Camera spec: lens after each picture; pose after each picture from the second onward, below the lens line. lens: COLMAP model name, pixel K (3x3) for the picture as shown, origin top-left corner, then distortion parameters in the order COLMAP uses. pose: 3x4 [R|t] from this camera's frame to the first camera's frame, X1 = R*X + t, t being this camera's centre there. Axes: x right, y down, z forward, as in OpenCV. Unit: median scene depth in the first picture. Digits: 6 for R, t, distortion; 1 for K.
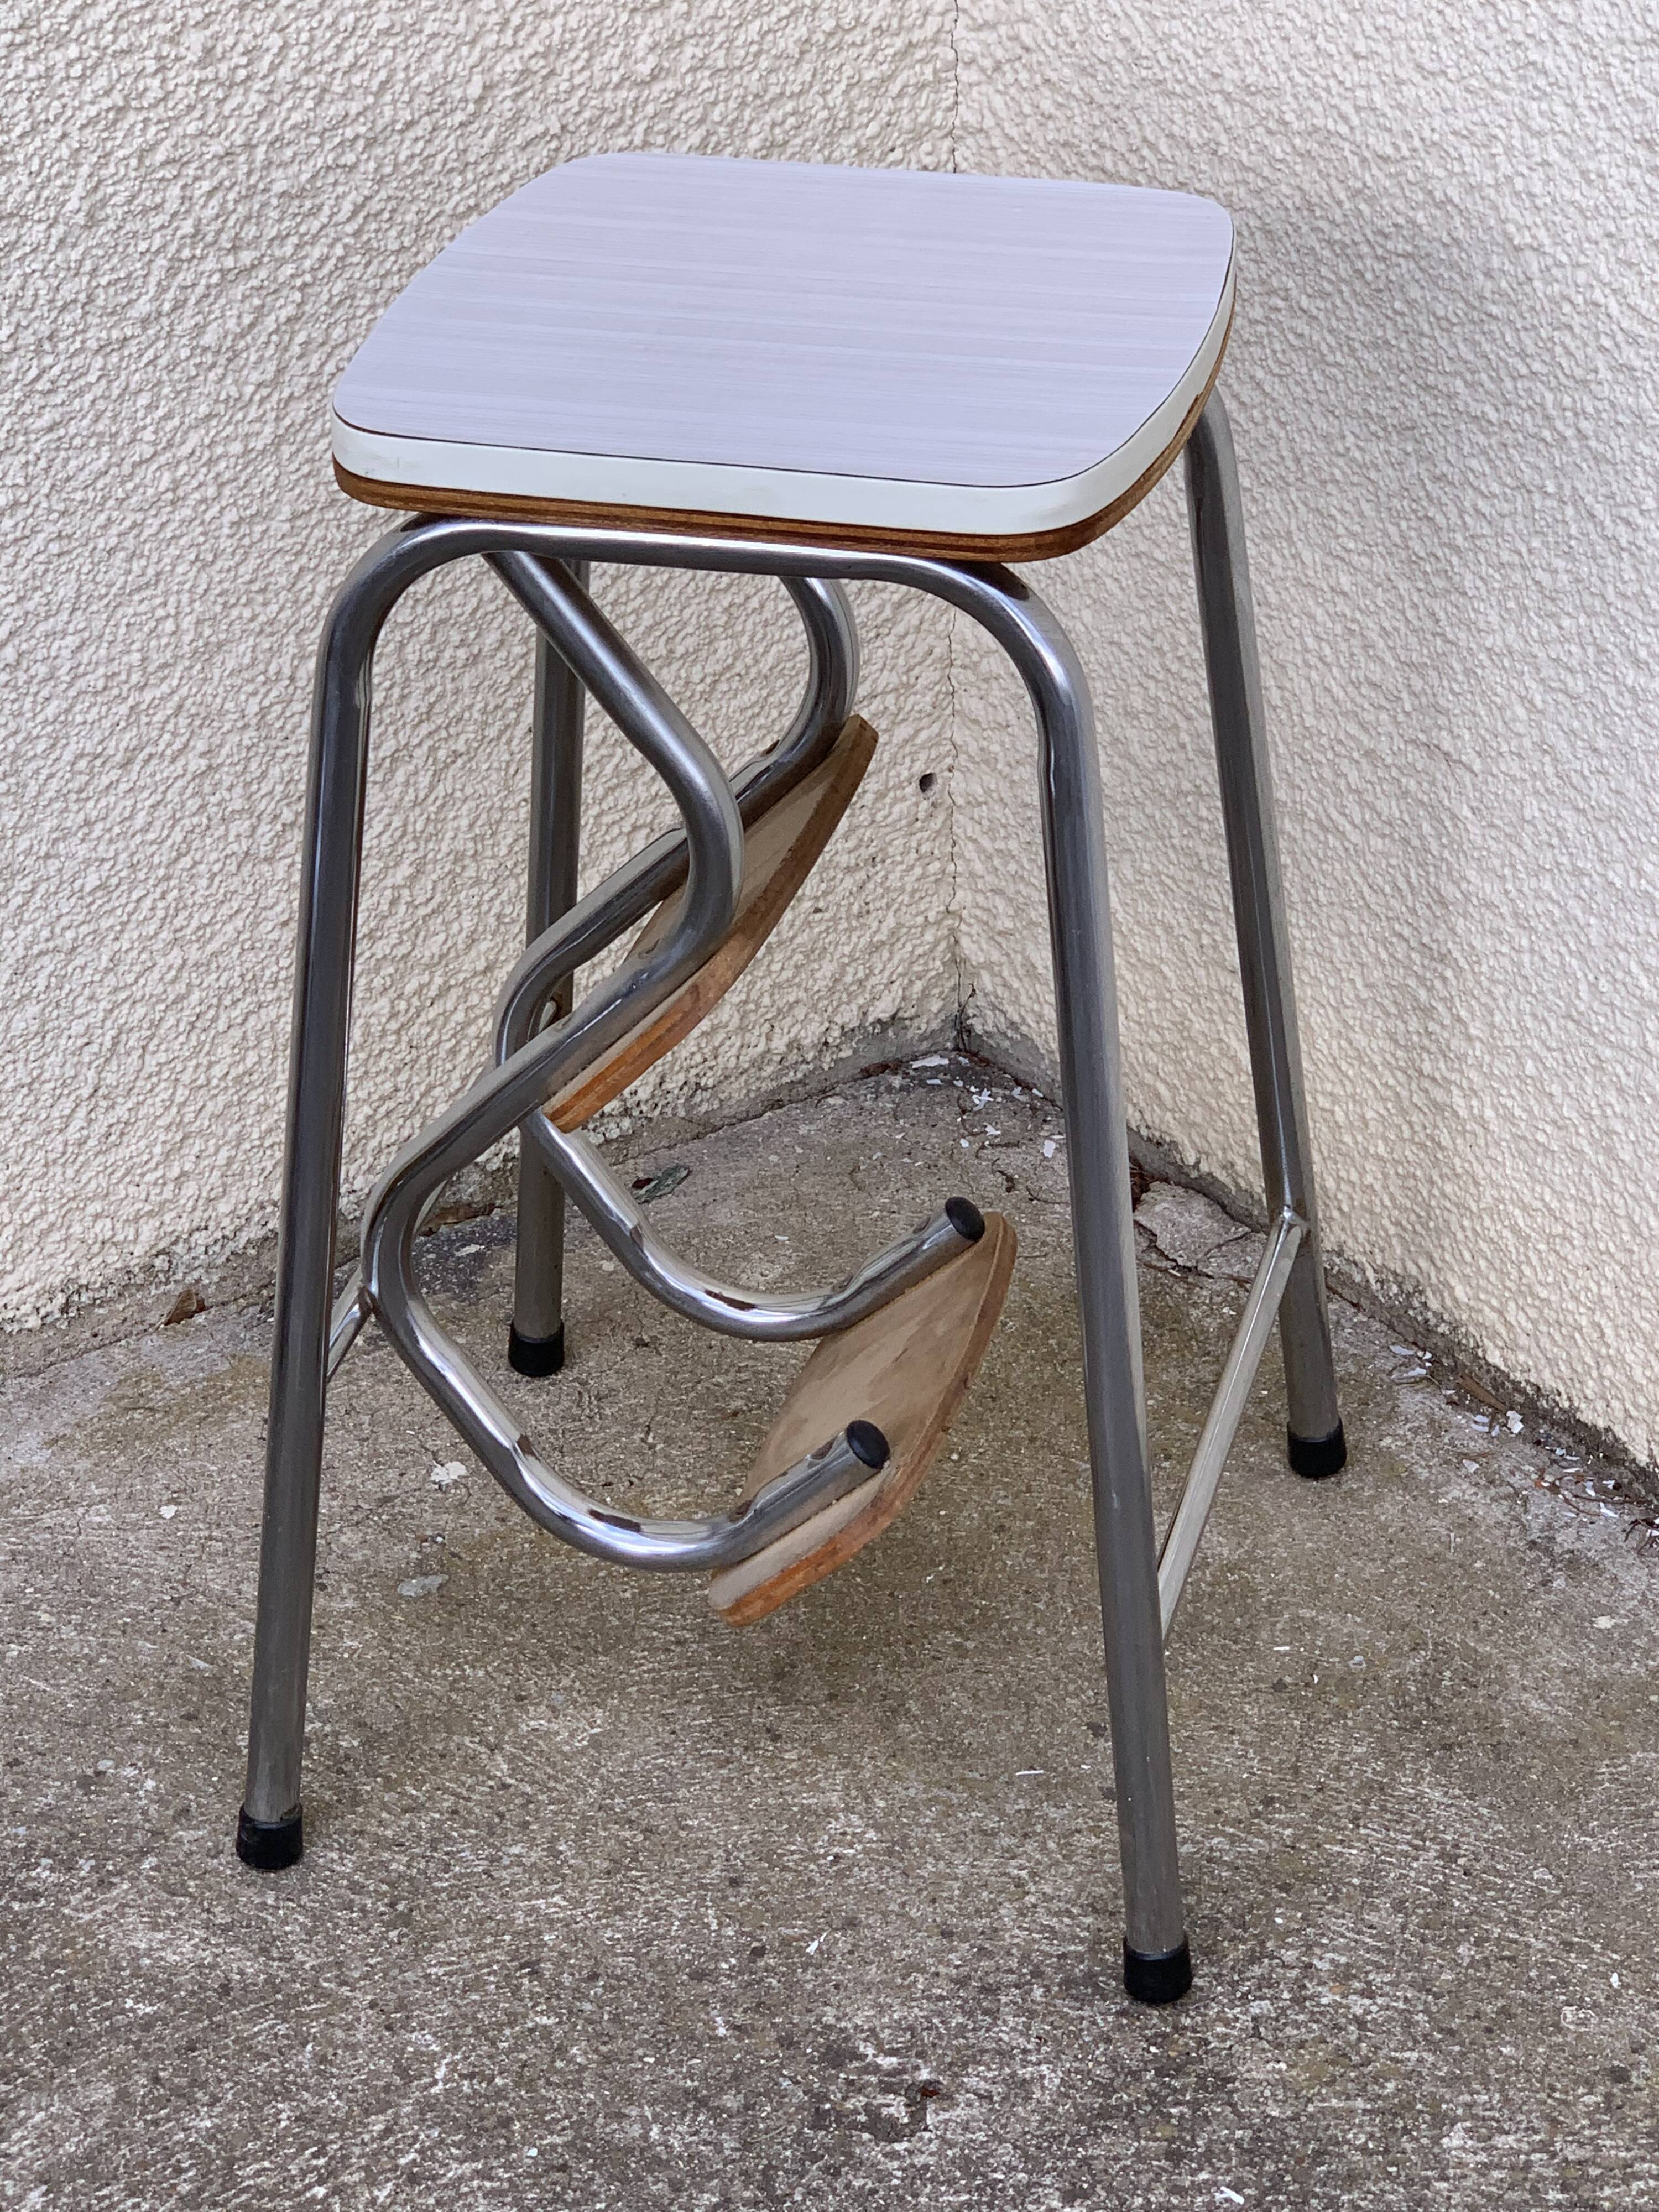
lens RADIAL K [[4726.2, 0, 819.8], [0, 4726.2, 1065.2], [0, 0, 1]] dist [-0.111427, 1.921345]
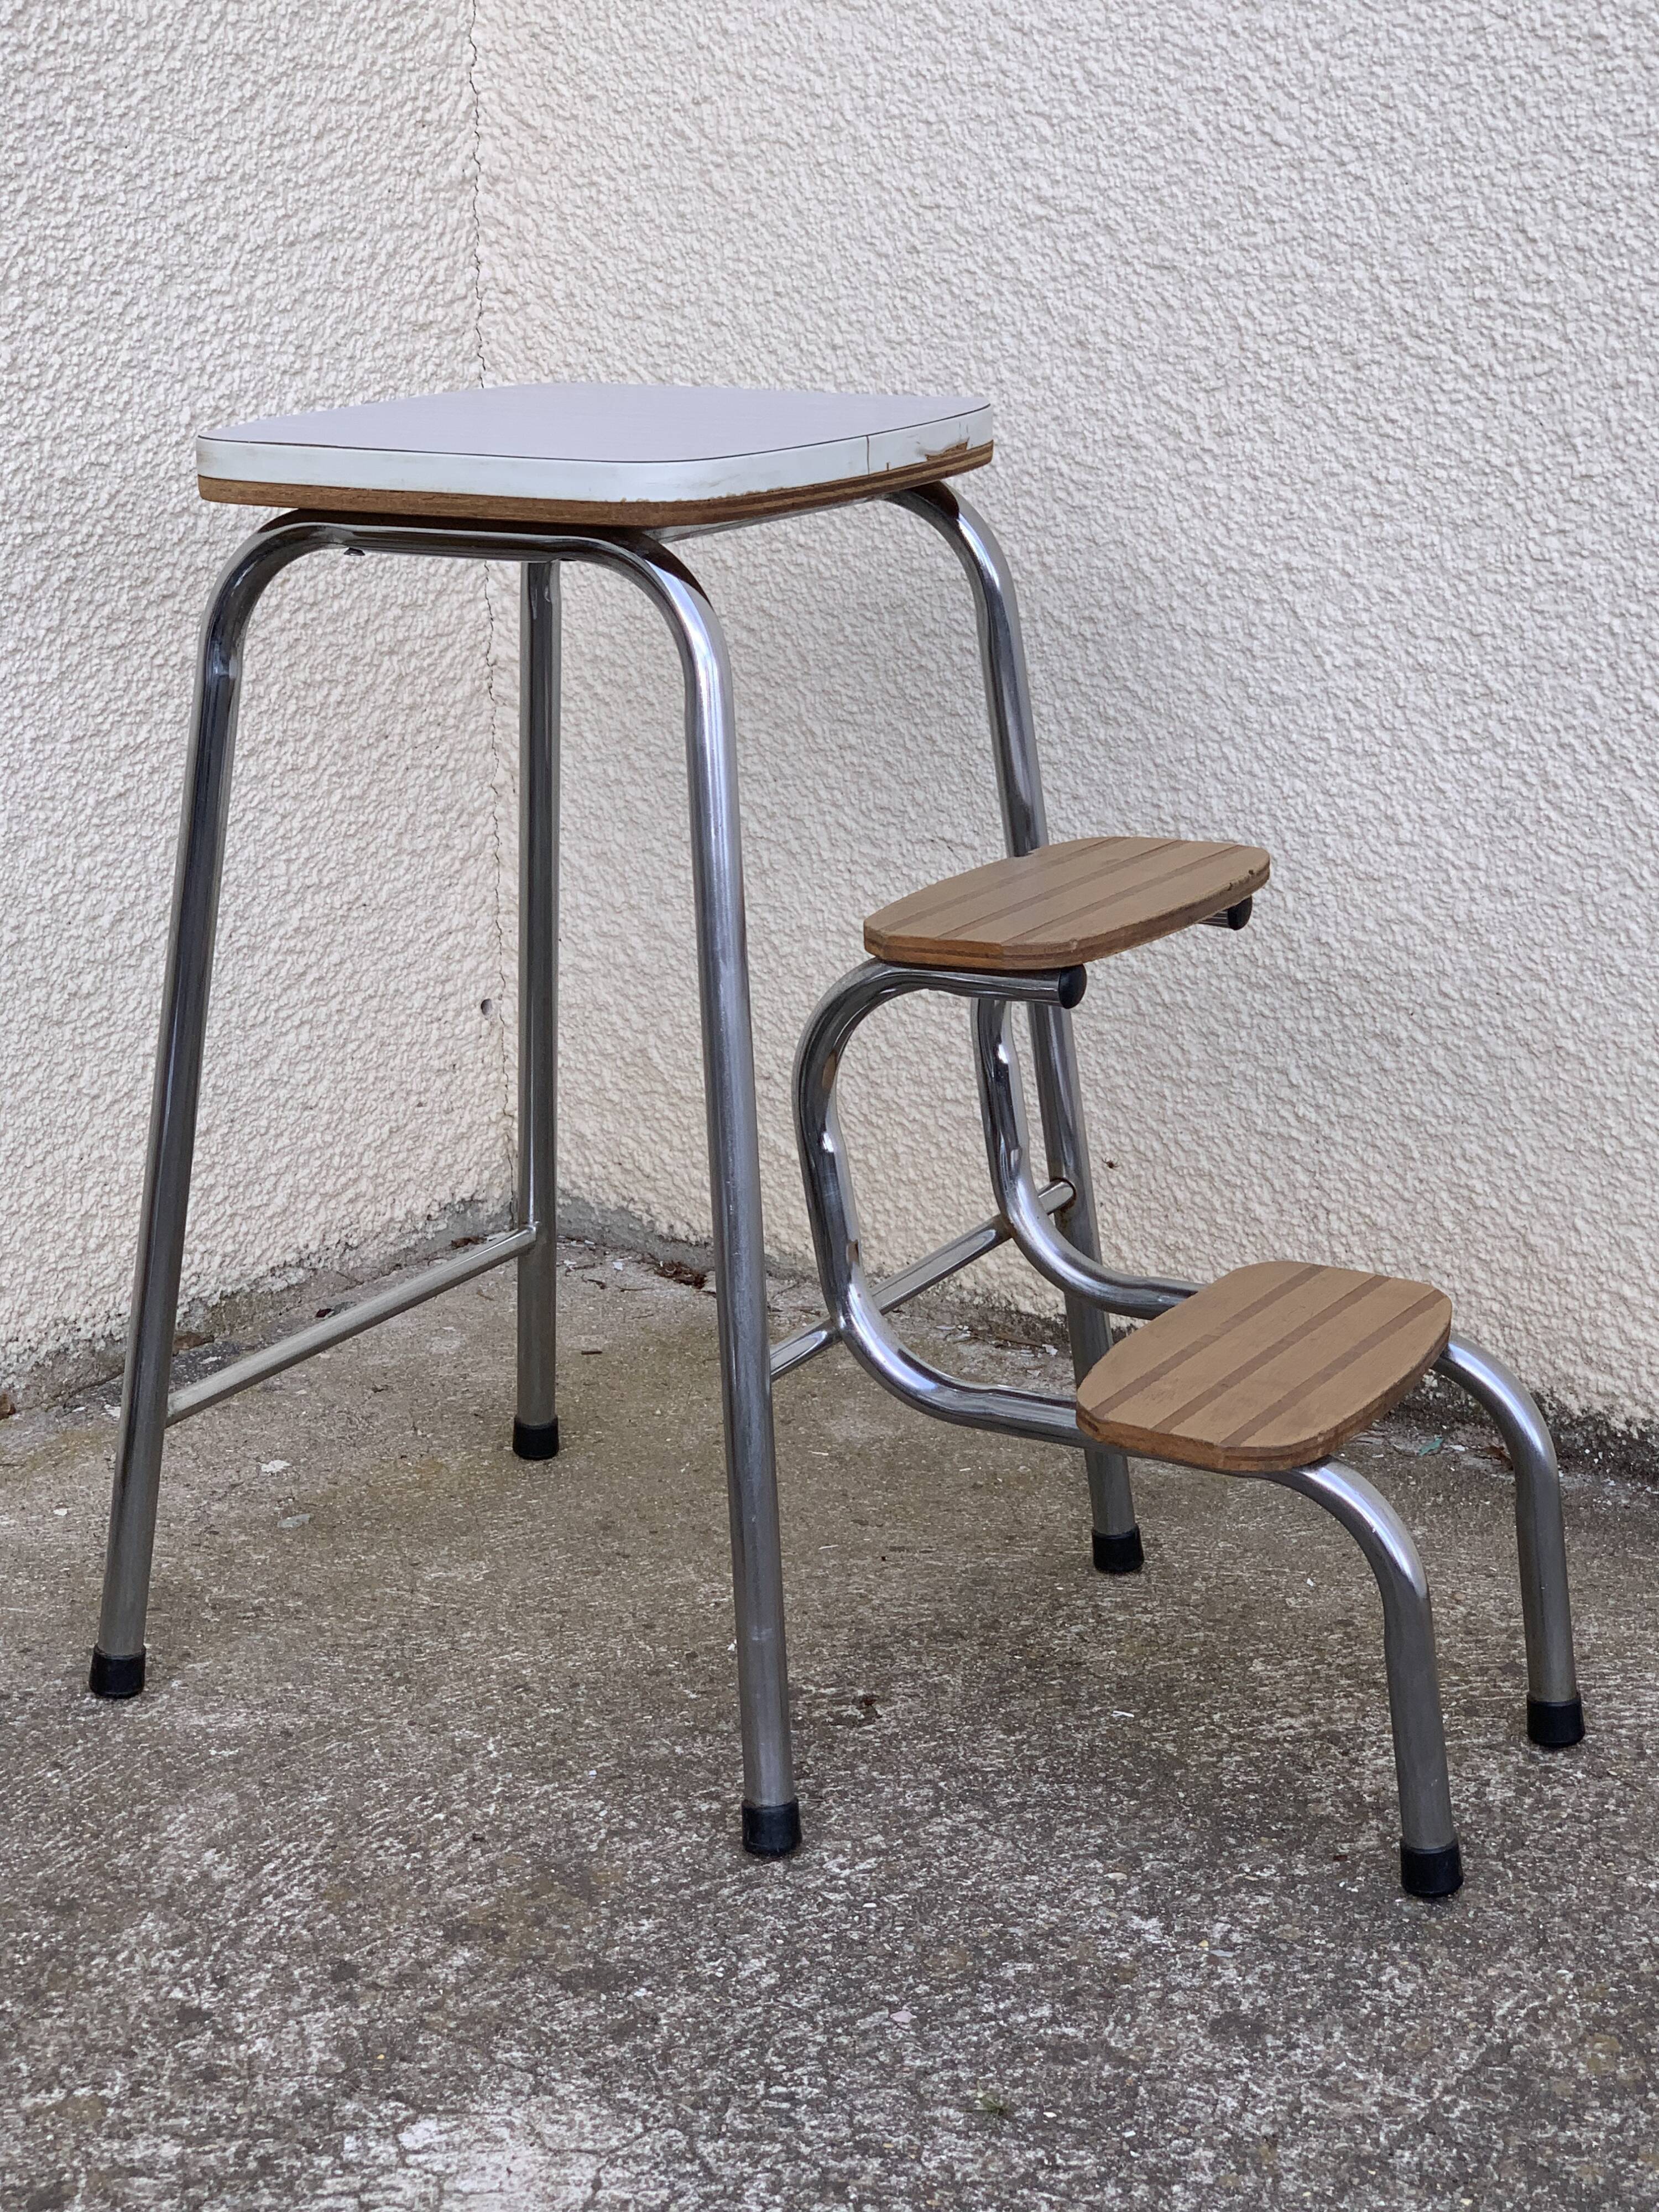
lens RADIAL K [[3790.6, 0, 821.6], [0, 3790.6, 1101.1], [0, 0, 1]] dist [-0.025147, 0.914645]
pose [[0.945159, -0.083763, 0.315687, -0.265481], [0.159046, 0.962250, -0.220861, 0.252152], [-0.285270, 0.258958, 0.922801, 0.008185]]
